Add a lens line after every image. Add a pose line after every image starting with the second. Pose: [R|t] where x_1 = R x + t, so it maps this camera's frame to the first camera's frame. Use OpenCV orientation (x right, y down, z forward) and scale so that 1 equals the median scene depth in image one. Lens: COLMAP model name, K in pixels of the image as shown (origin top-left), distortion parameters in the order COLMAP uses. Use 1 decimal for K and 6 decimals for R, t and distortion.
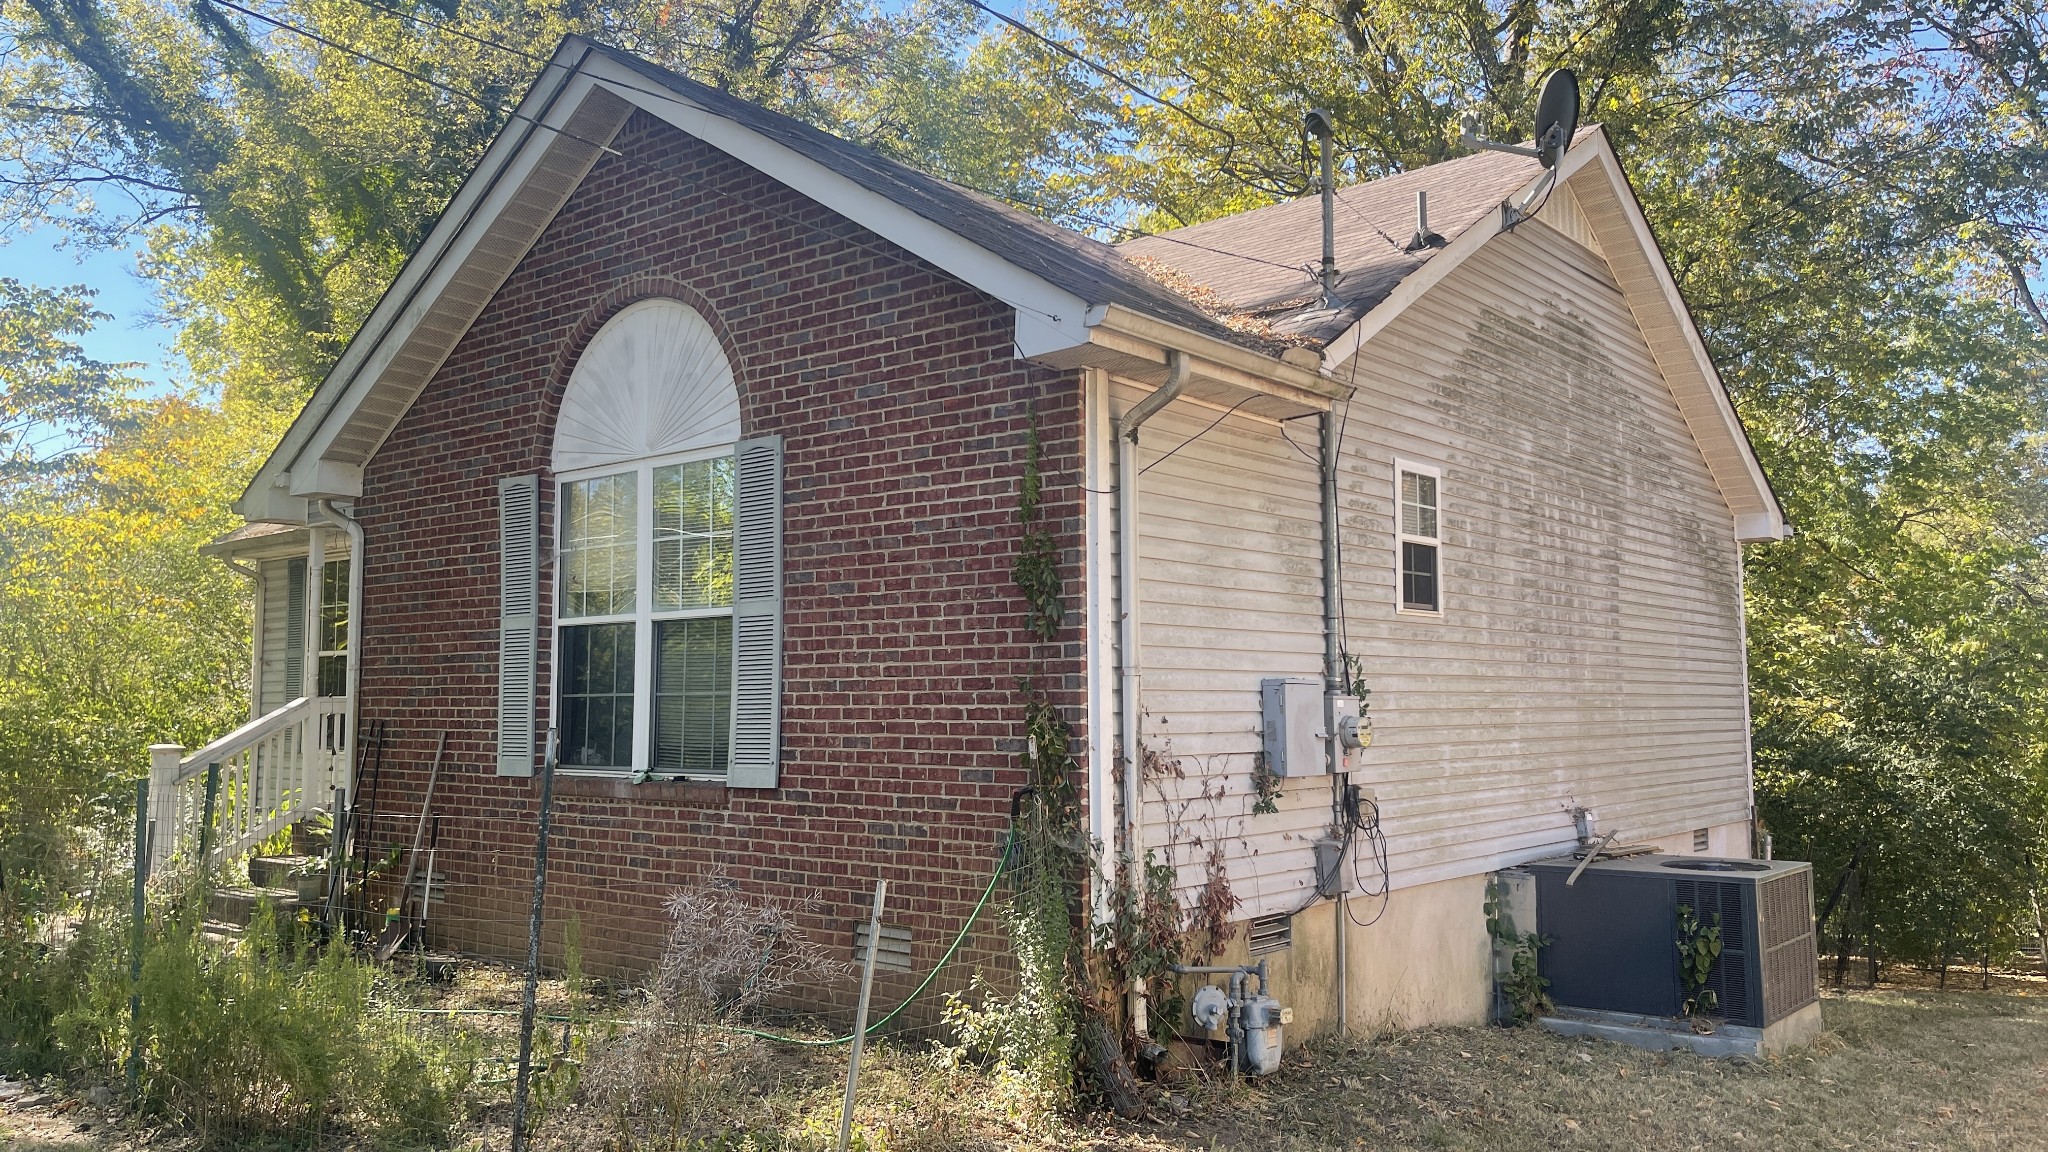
lens RADIAL K [[1546.6, 0, 1023.4], [0, 1546.6, 584.6], [0, 0, 1]] dist [0.055312, -0.088633]
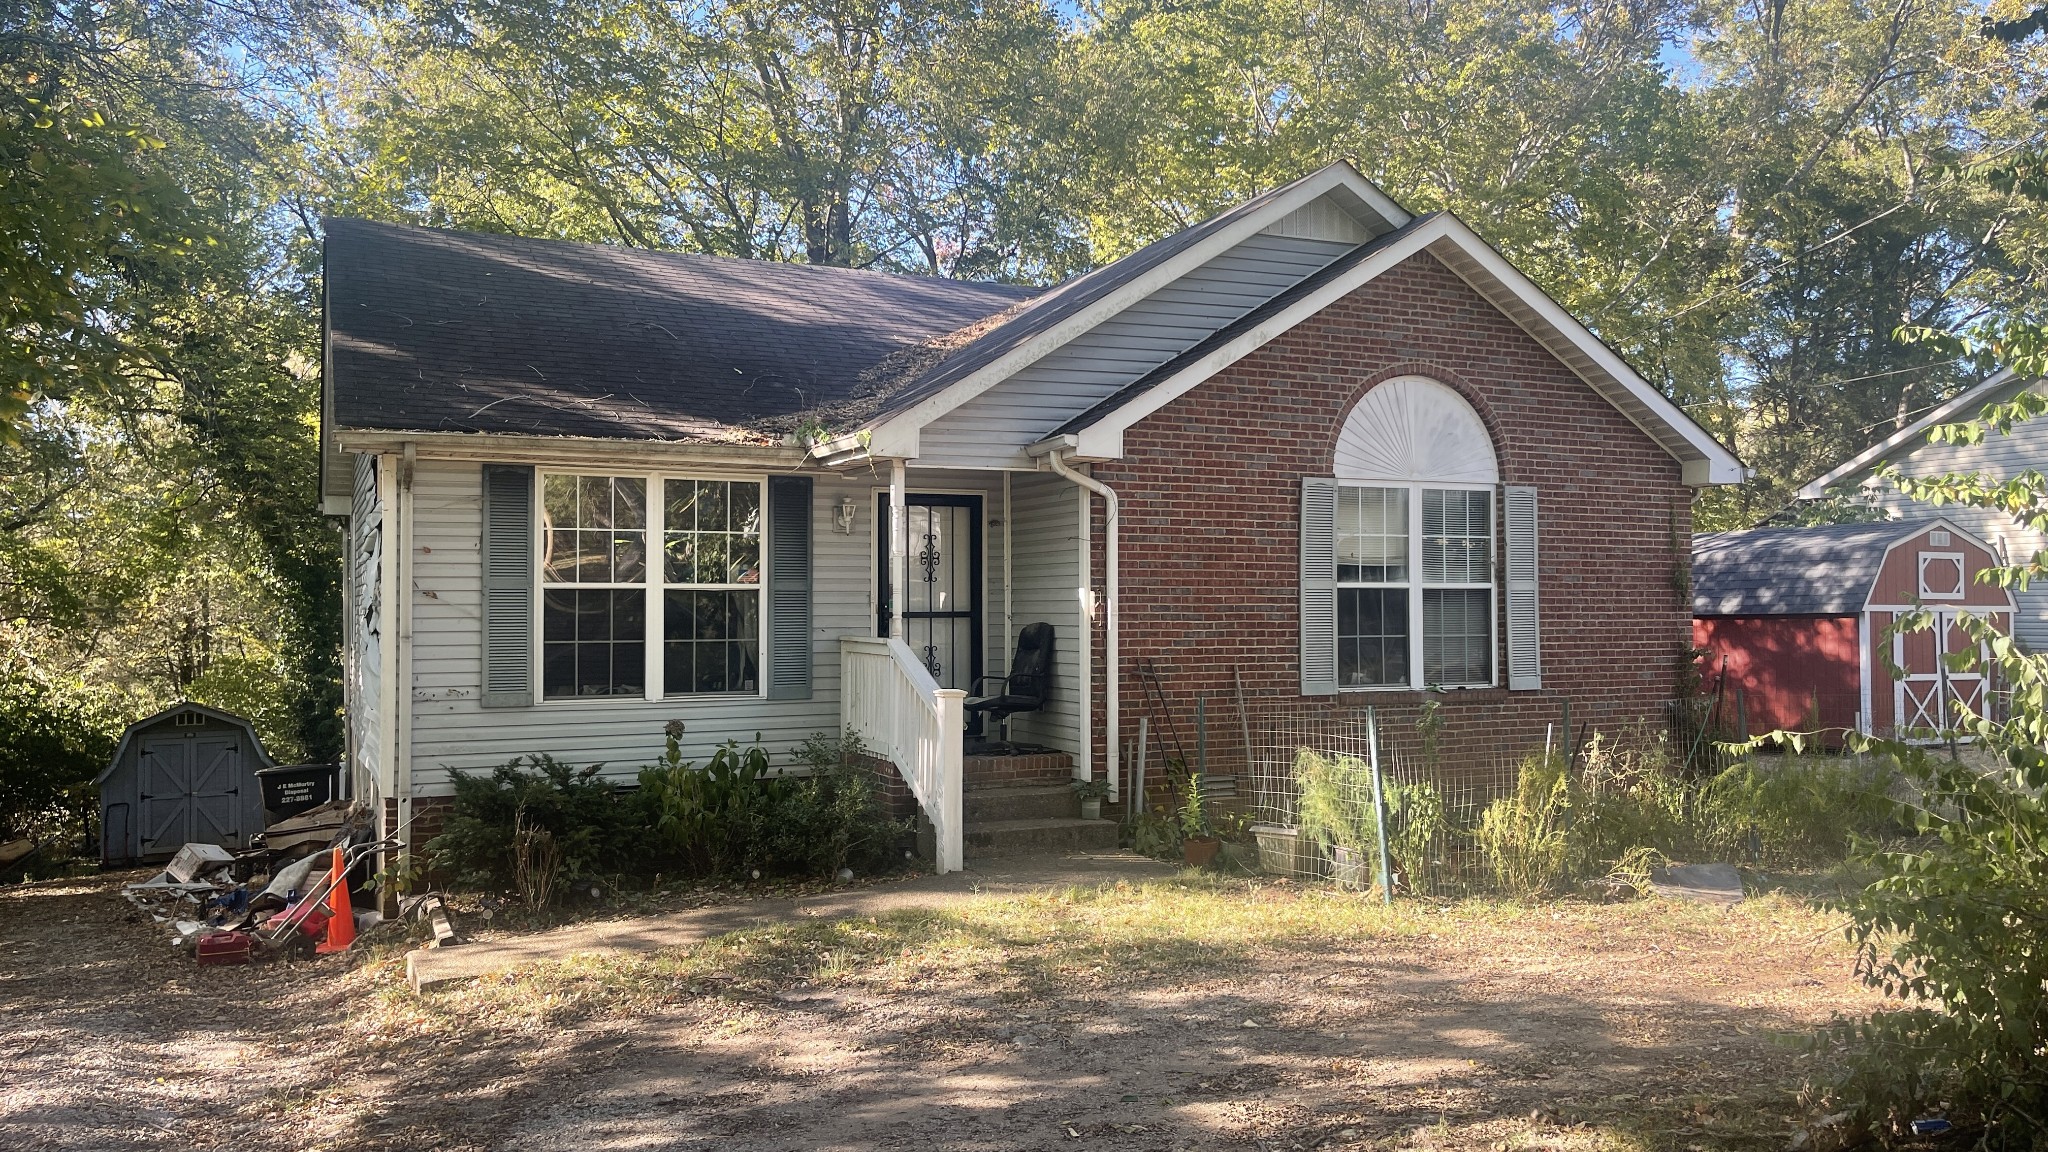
lens RADIAL K [[1546.6, 0, 1023.8], [0, 1546.6, 566.1], [0, 0, 1]] dist [0.055312, -0.088633]
pose [[0.430531, 0.019981, 0.902355, -2.030493], [-0.074692, 0.997115, 0.013557, 0.011224], [-0.899480, -0.073235, 0.430781, 0.779438]]
